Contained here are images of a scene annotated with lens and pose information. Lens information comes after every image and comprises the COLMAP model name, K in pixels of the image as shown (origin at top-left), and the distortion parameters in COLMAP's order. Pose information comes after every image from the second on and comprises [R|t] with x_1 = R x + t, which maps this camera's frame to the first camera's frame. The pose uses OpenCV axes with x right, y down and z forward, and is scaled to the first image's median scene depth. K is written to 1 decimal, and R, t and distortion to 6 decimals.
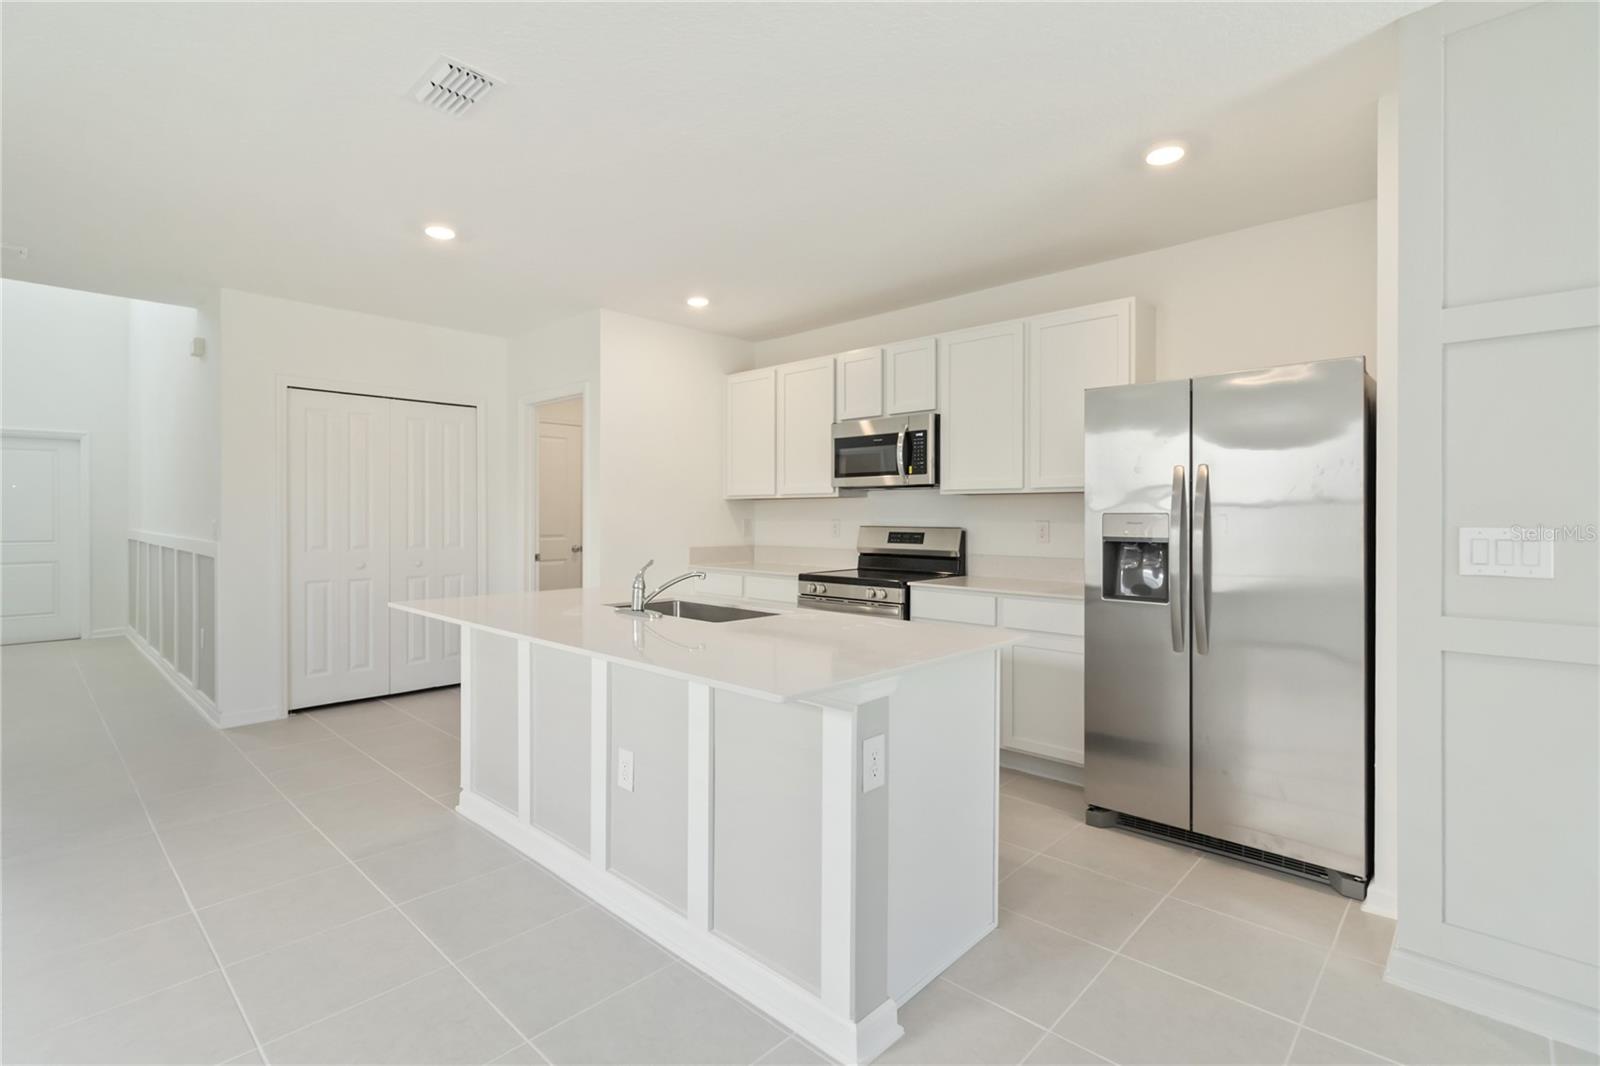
lens RADIAL K [[757.5, 0, 807.7], [0, 757.5, 513.6], [0, 0, 1]] dist [0.000282, -0.000269]
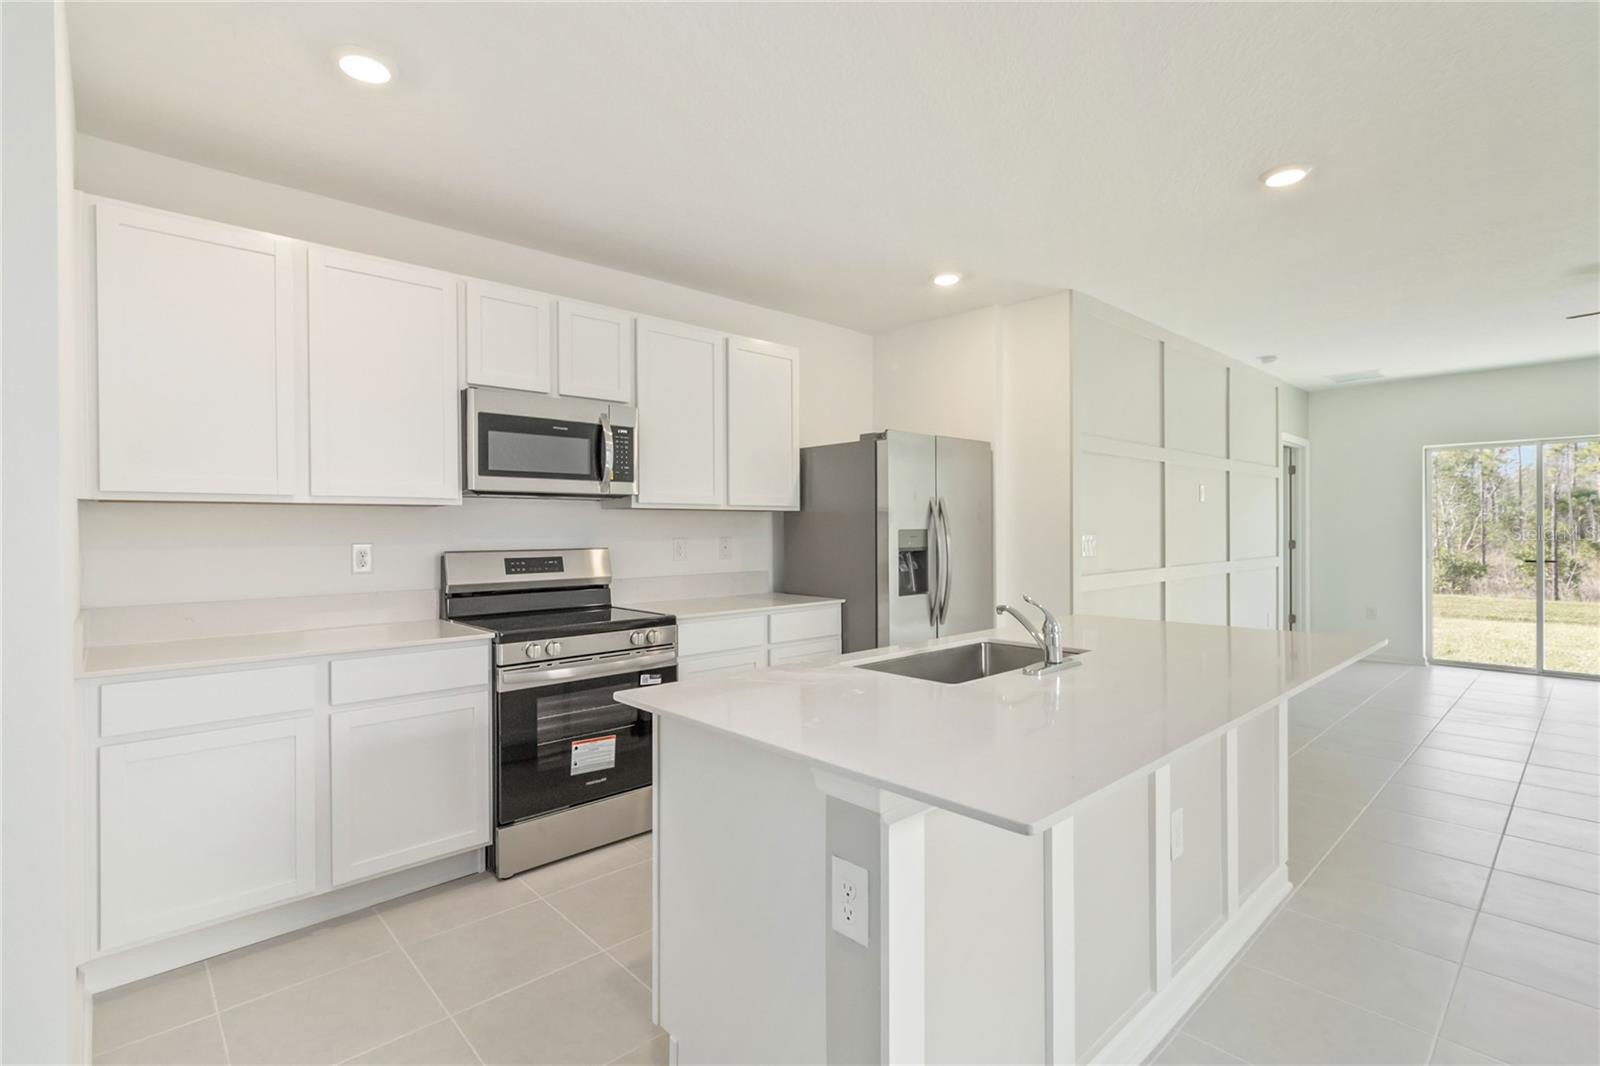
lens RADIAL K [[744.1, 0, 802.4], [0, 744.1, 524.1], [0, 0, 1]] dist [-0.001312, -0.000127]
pose [[0.069026, 0.001429, 0.997614, -0.590558], [0.003599, 0.999992, -0.001682, -0.005473], [-0.997608, 0.003706, 0.069021, 0.731558]]
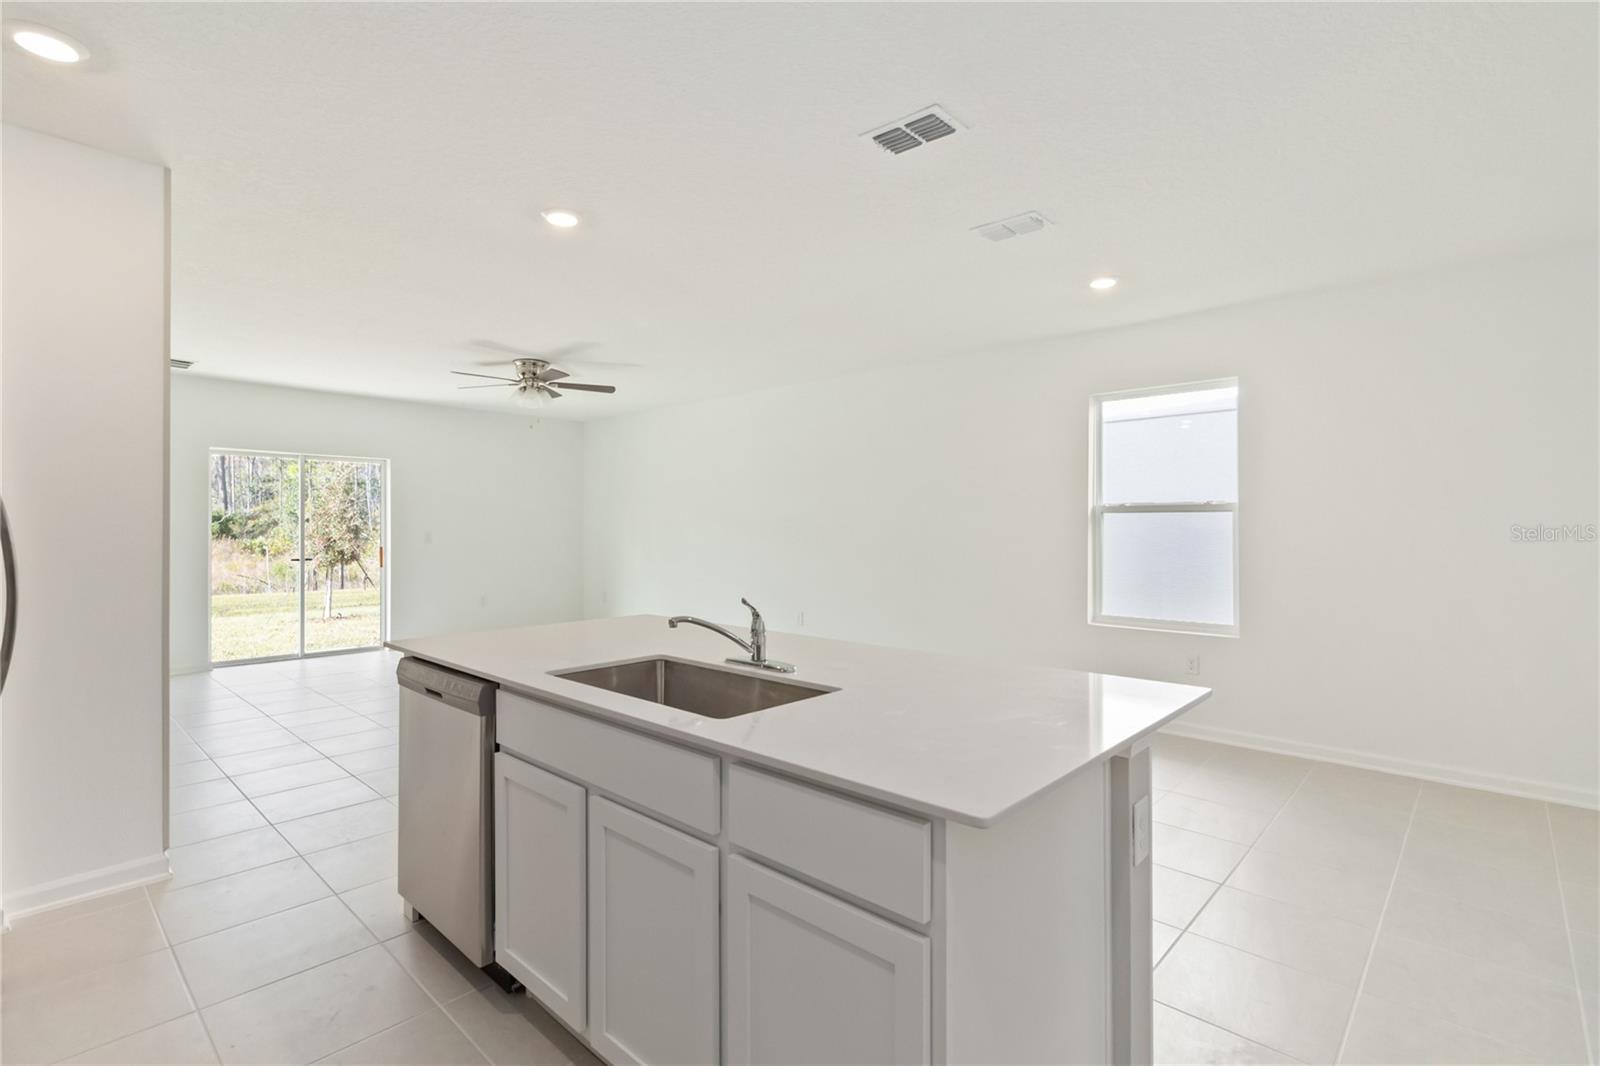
lens RADIAL K [[744.1, 0, 802.4], [0, 744.1, 524.1], [0, 0, 1]] dist [-0.001312, -0.000127]
pose [[-0.999999, -0.001287, 0.000592, -0.181623], [-0.001290, 0.999987, -0.004925, -0.004056], [-0.000585, -0.004926, -0.999988, 1.062136]]
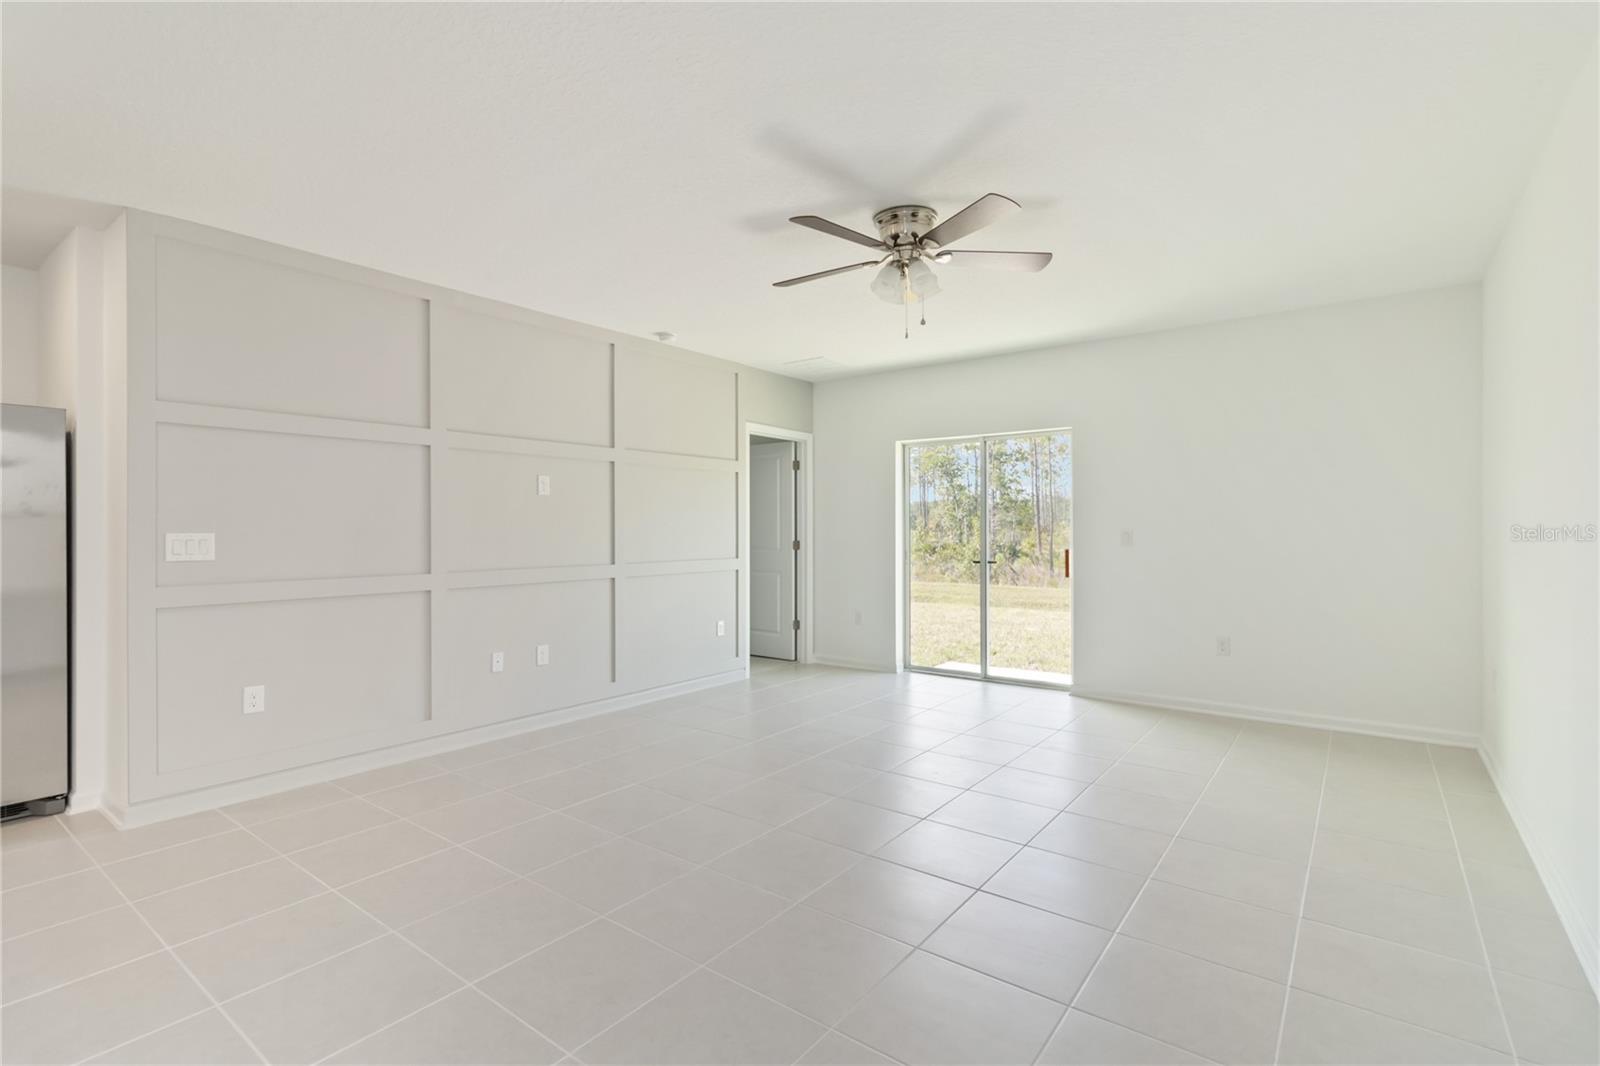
lens RADIAL K [[744.1, 0, 802.4], [0, 744.1, 524.1], [0, 0, 1]] dist [-0.001312, -0.000127]
pose [[-0.107581, 0.002543, 0.994193, -0.399286], [0.000228, 0.999997, -0.002533, 0.001291], [-0.994196, -0.000046, -0.107581, -0.091902]]
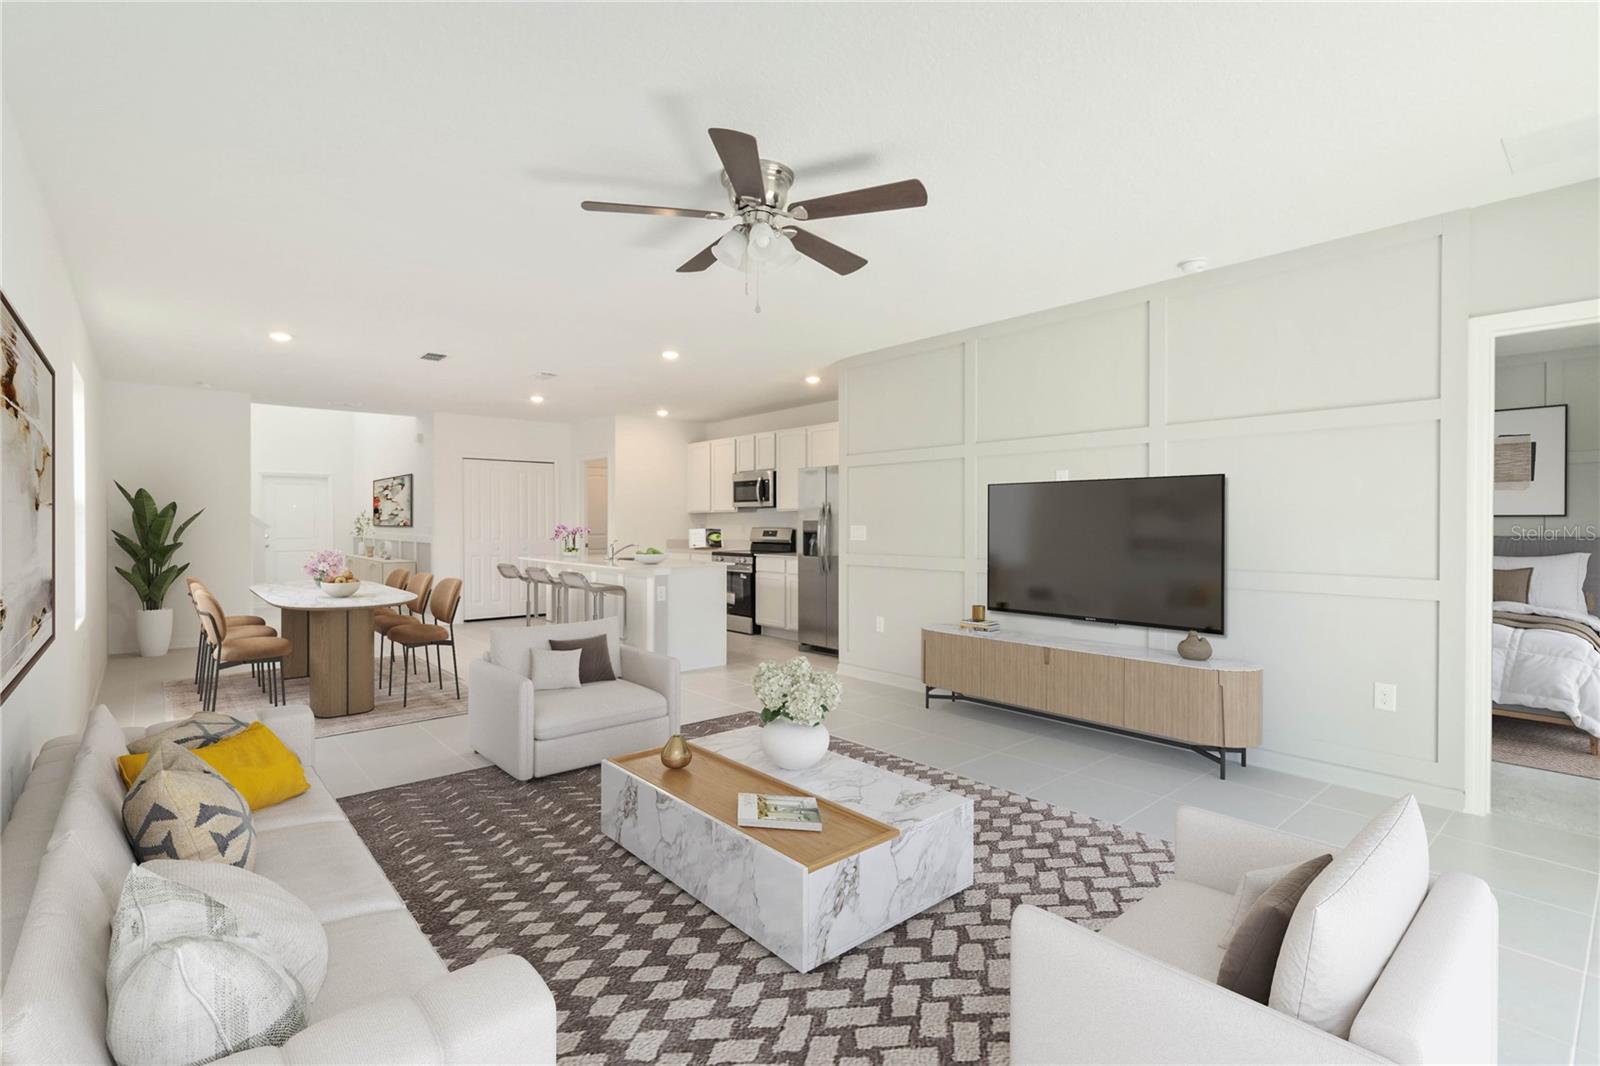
lens RADIAL K [[744.1, 0, 802.4], [0, 744.1, 524.1], [0, 0, 1]] dist [-0.001312, -0.000127]
pose [[0.995203, -0.002448, -0.097800, 0.416743], [0.002823, 0.999989, 0.003689, 0.001332], [0.097790, -0.003948, 0.995199, -0.908935]]
